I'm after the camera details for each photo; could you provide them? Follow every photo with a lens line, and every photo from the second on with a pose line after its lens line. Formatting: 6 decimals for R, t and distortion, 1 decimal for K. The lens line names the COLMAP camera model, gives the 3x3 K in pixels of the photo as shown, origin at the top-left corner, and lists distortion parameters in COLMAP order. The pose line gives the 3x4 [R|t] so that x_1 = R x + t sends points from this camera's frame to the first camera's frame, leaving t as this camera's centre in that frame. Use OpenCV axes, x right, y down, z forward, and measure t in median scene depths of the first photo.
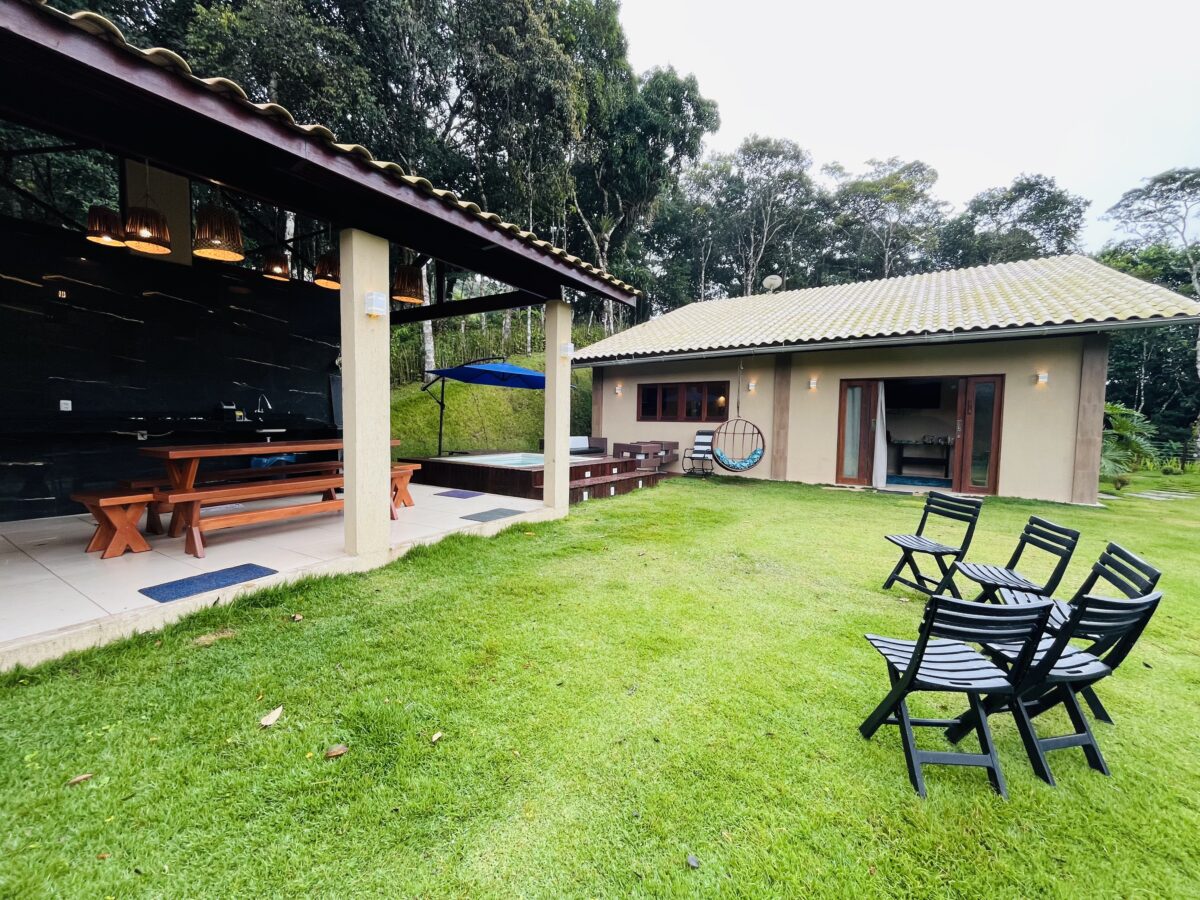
lens RADIAL K [[484.8, 0, 590.4], [0, 484.8, 452.9], [0, 0, 1]] dist [-0.005756, 0.000579]
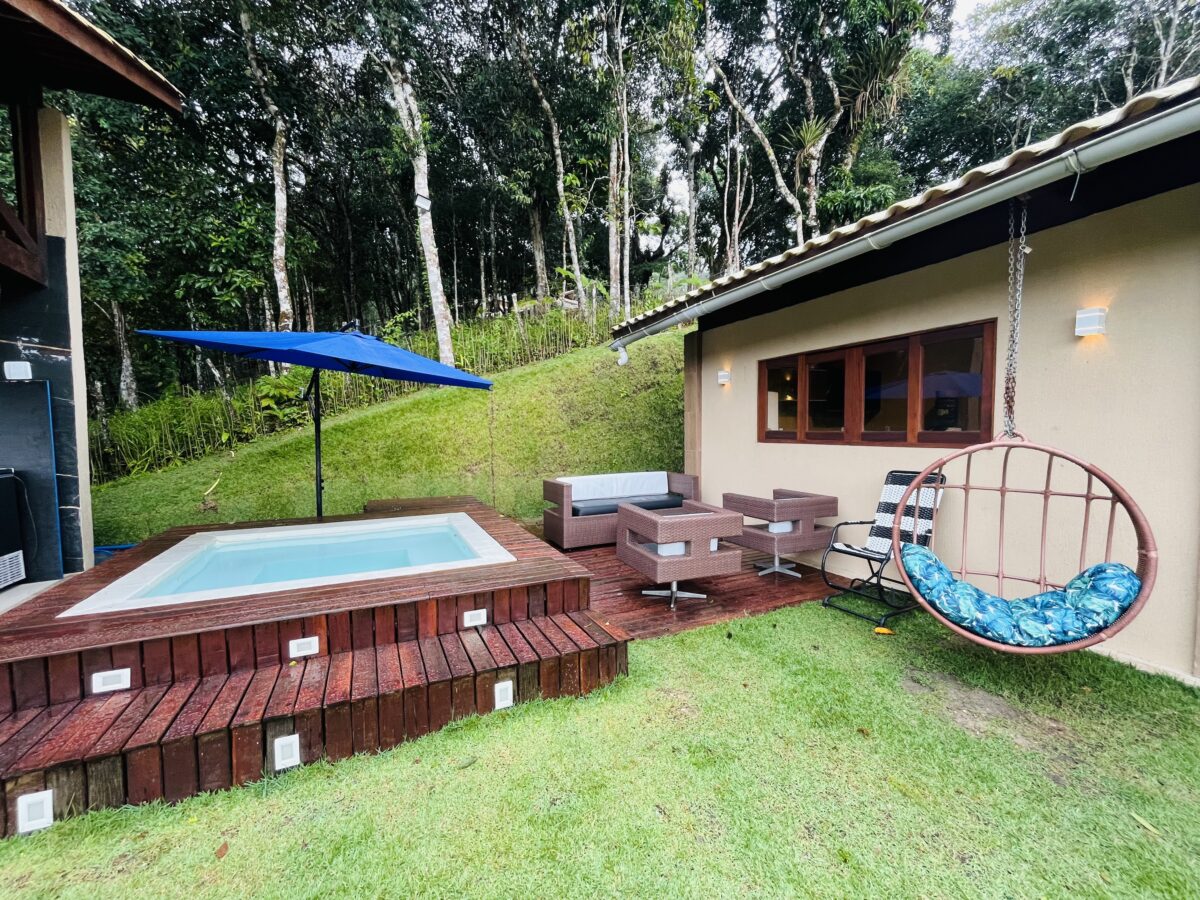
lens RADIAL K [[484.8, 0, 599.0], [0, 484.8, 452.2], [0, 0, 1]] dist [-0.005756, 0.000579]
pose [[0.866413, -0.000243, -0.499328, 0.190232], [-0.009000, 0.999830, -0.016103, -0.046196], [0.499246, 0.018446, 0.866264, 0.517382]]
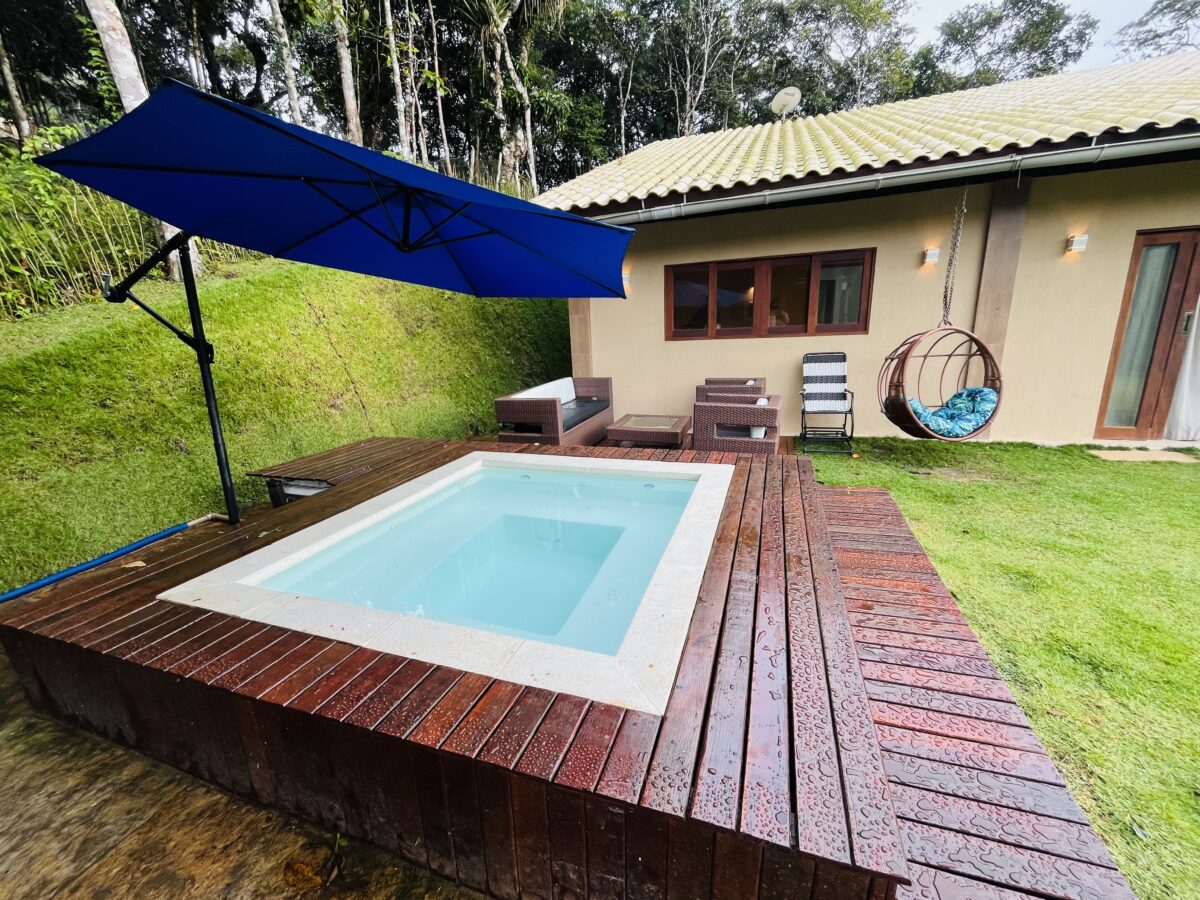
lens RADIAL K [[484.8, 0, 594.5], [0, 484.8, 451.7], [0, 0, 1]] dist [-0.005756, 0.000579]
pose [[0.963375, -0.128119, 0.235573, -0.114721], [0.080845, 0.976373, 0.200398, -0.058315], [-0.255682, -0.174013, 0.950971, 0.491305]]
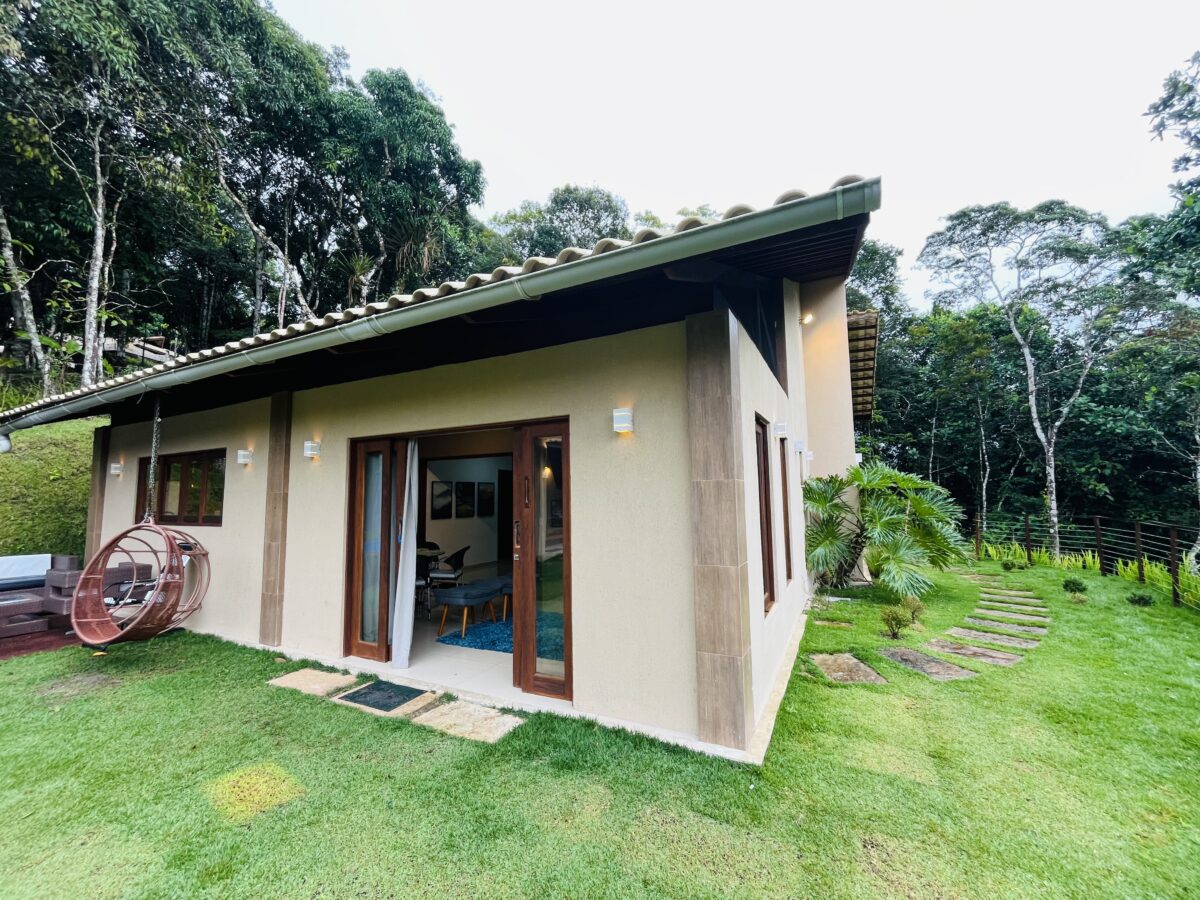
lens RADIAL K [[484.8, 0, 595.9], [0, 484.8, 448.9], [0, 0, 1]] dist [-0.005756, 0.000579]
pose [[0.992084, -0.017838, 0.124306, 0.546401], [0.038116, 0.985936, -0.162719, -0.040197], [-0.119655, 0.166169, 0.978811, 0.374301]]
